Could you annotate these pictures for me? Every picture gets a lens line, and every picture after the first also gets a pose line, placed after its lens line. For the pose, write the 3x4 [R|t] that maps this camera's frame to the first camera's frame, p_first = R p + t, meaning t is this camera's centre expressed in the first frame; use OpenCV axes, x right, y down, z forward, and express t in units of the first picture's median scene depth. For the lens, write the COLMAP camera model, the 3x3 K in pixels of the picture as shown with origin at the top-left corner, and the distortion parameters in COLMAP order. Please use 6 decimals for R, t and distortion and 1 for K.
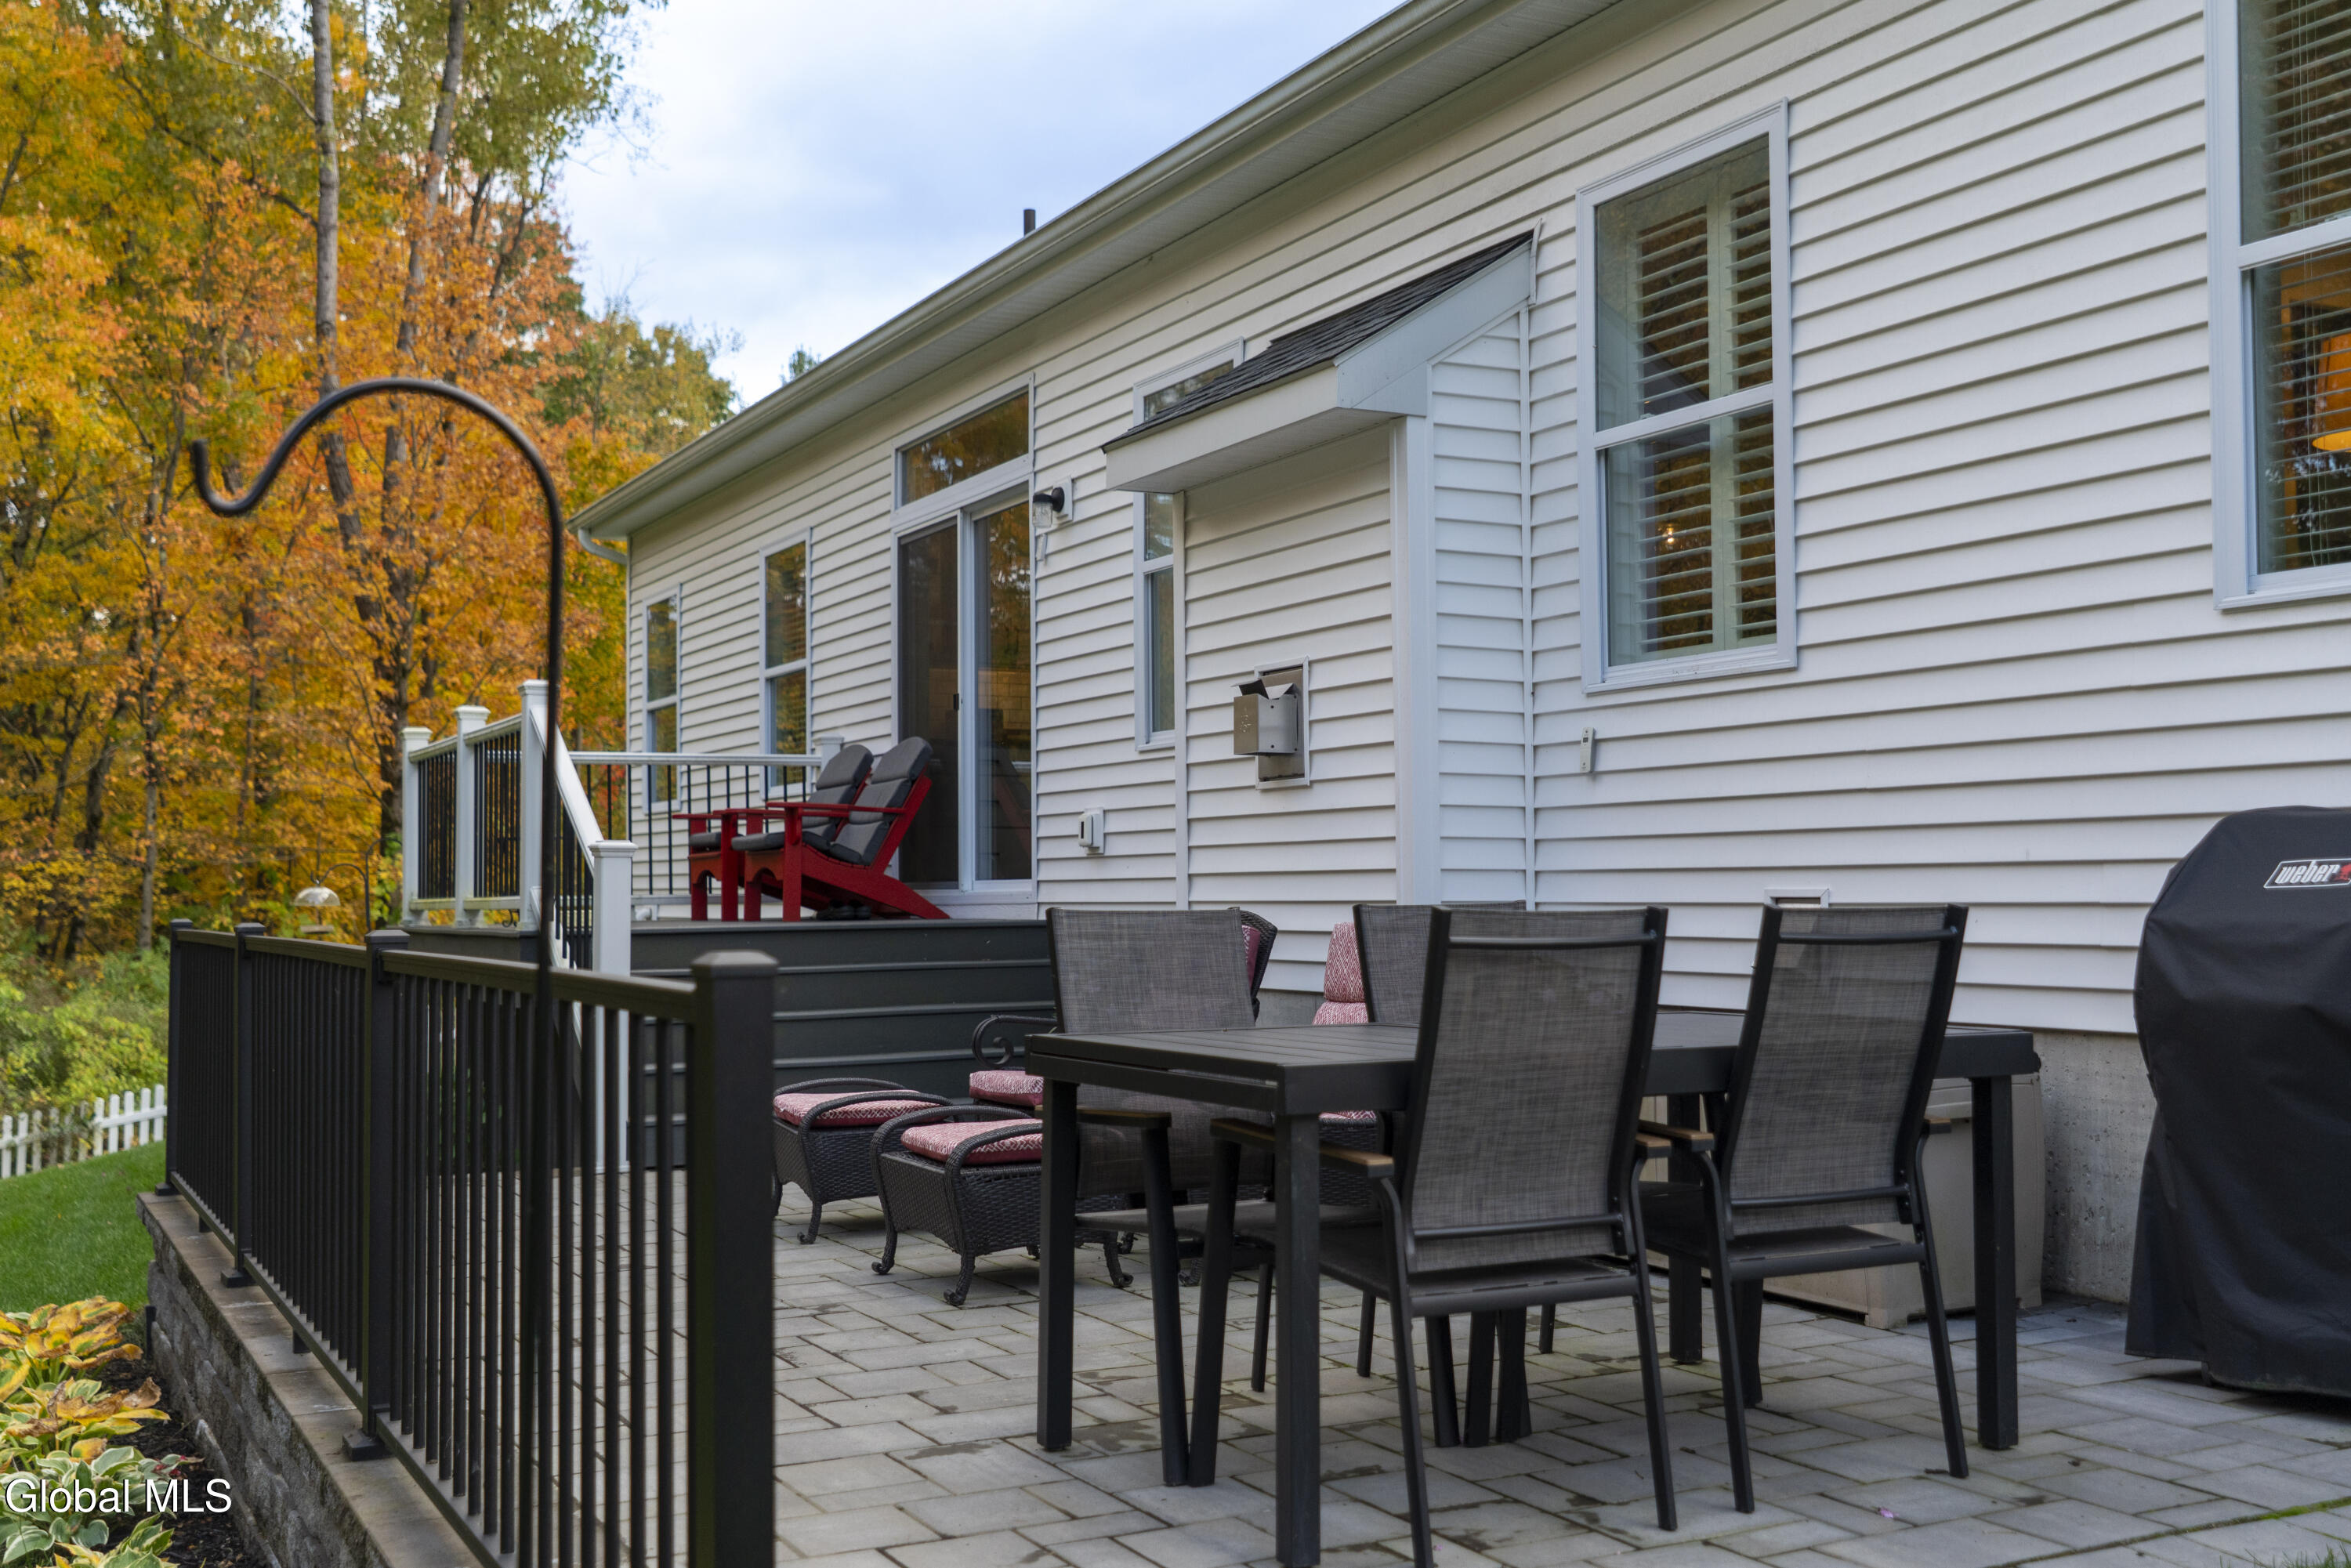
lens RADIAL K [[2335.6, 0, 1174.1], [0, 2335.6, 777.4], [0, 0, 1]] dist [0.026052, 0.000000]
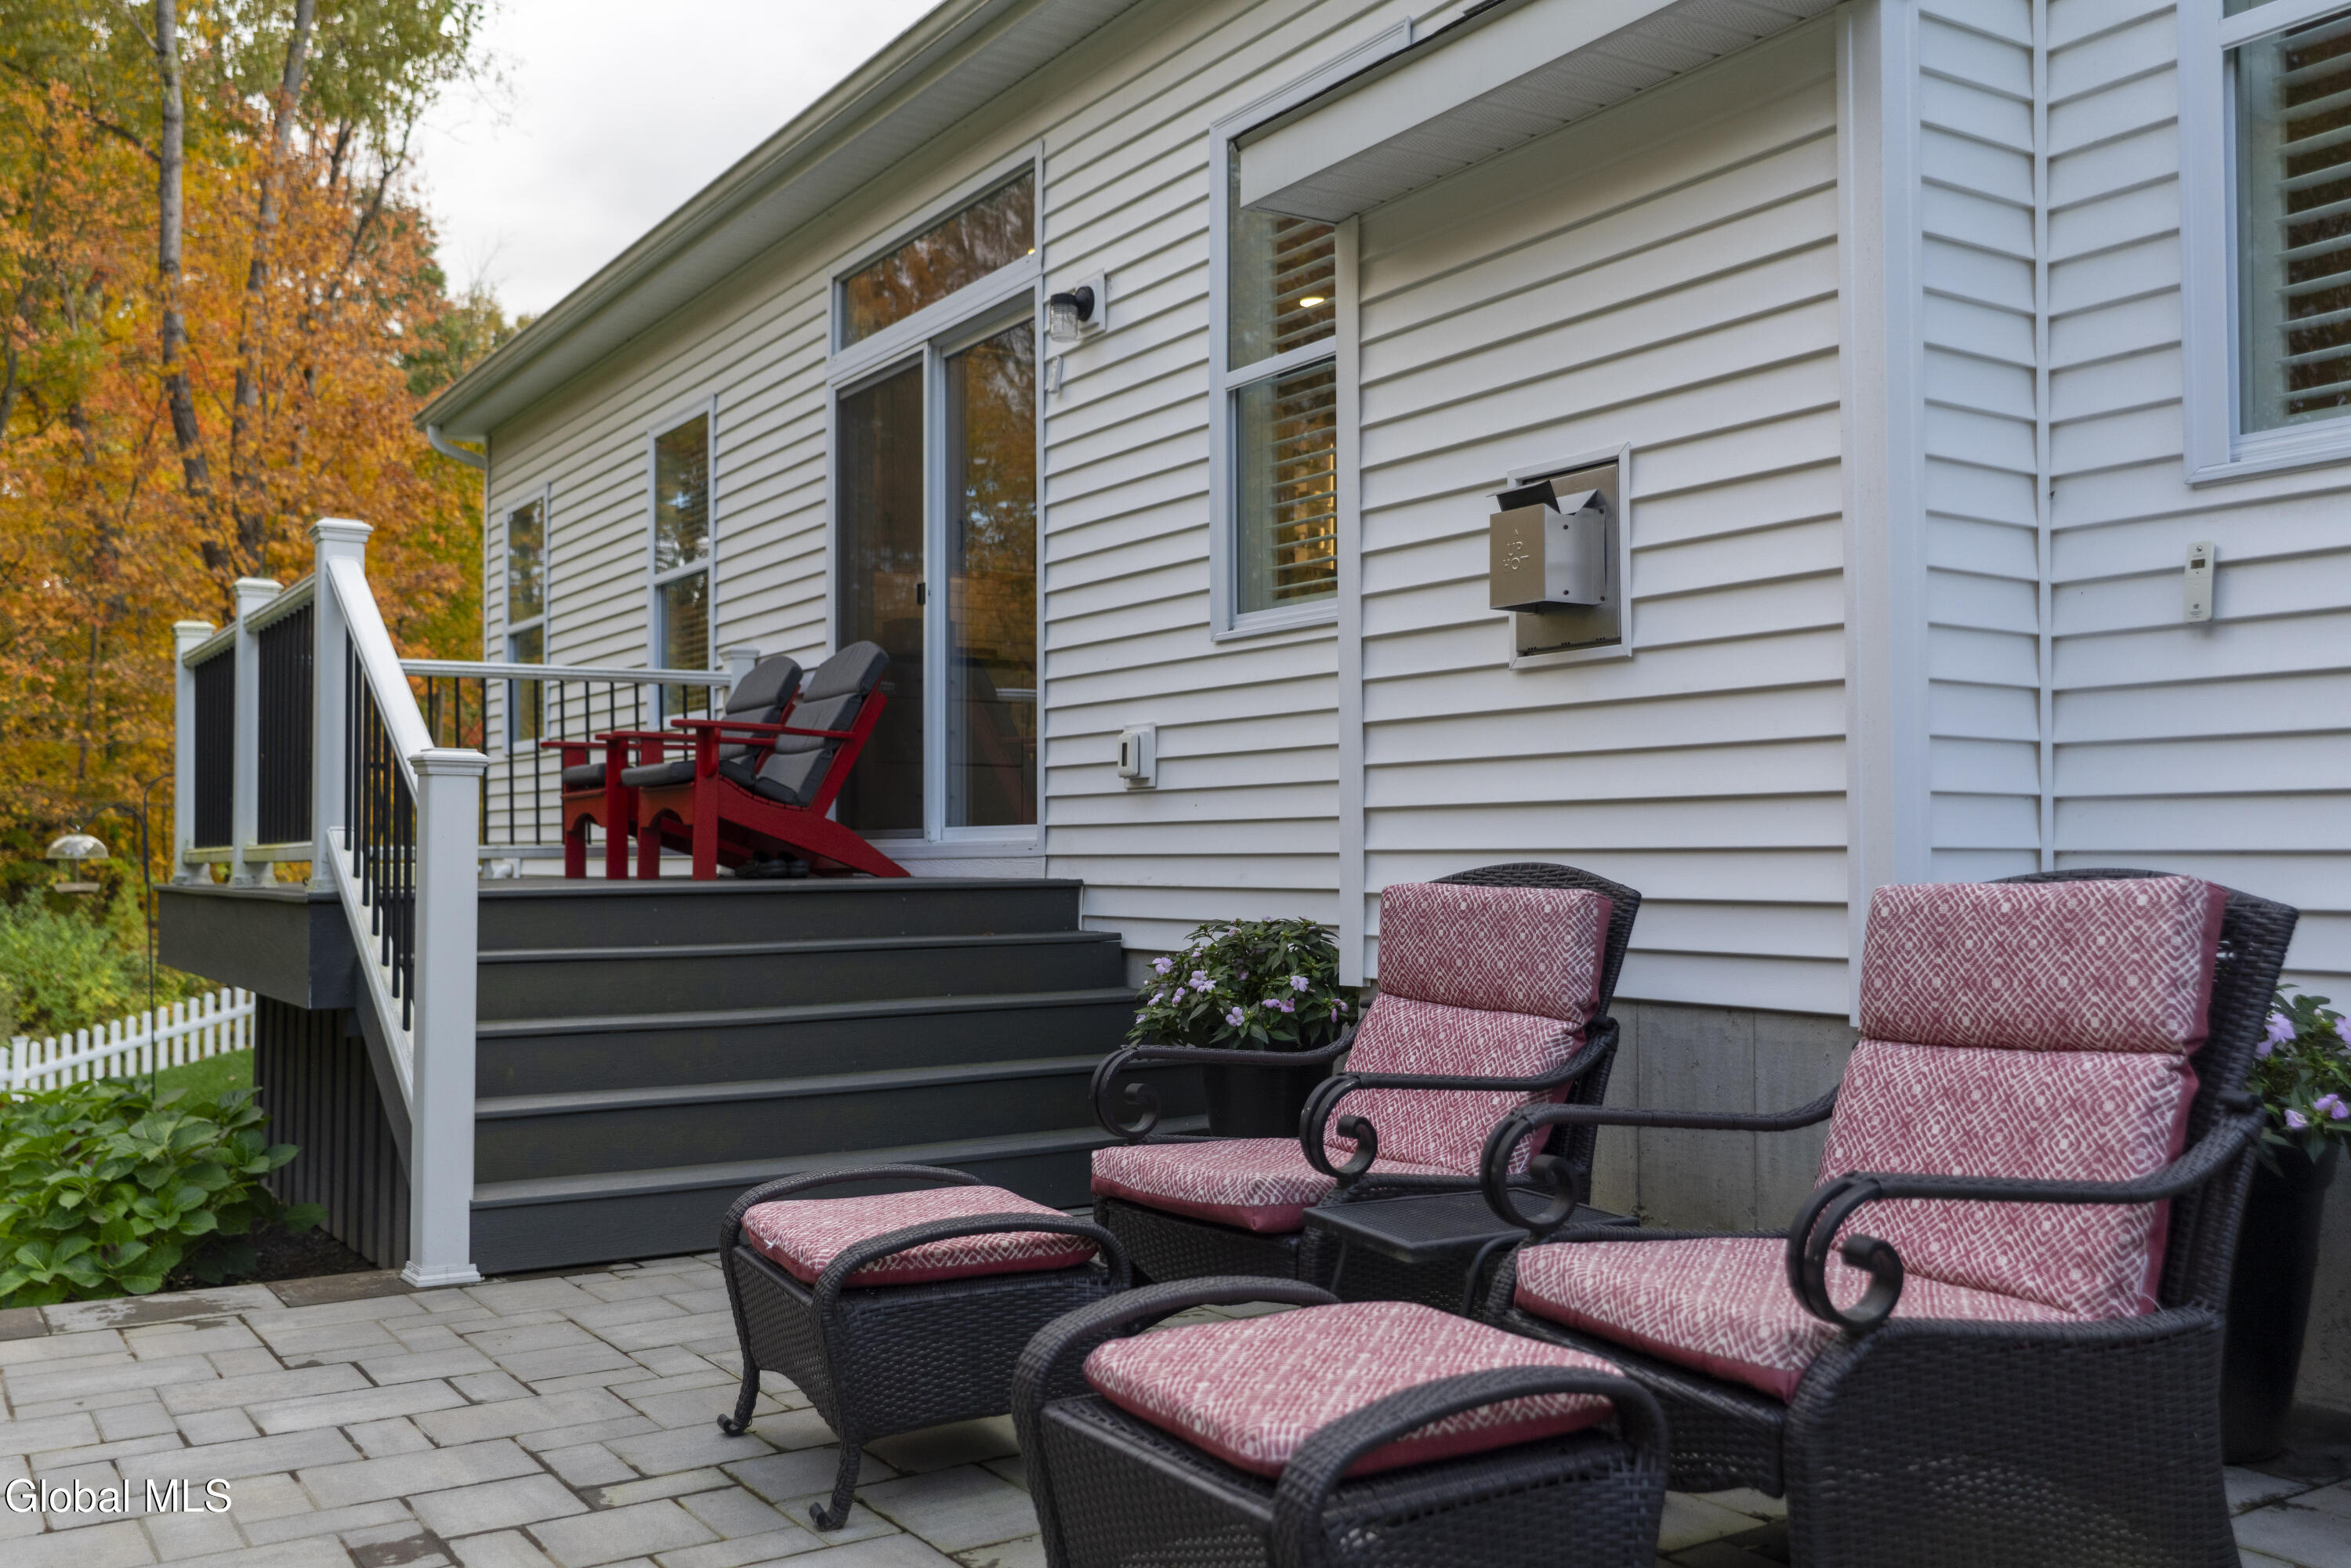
lens RADIAL K [[2061.0, 0, 1176.3], [0, 2061.0, 798.5], [0, 0, 1]] dist [0.010309, 0.007183]
pose [[0.995846, 0.005700, 0.090876, -0.067258], [-0.007672, 0.999742, 0.021369, 0.018578], [-0.090730, -0.021977, 0.995633, 0.301393]]
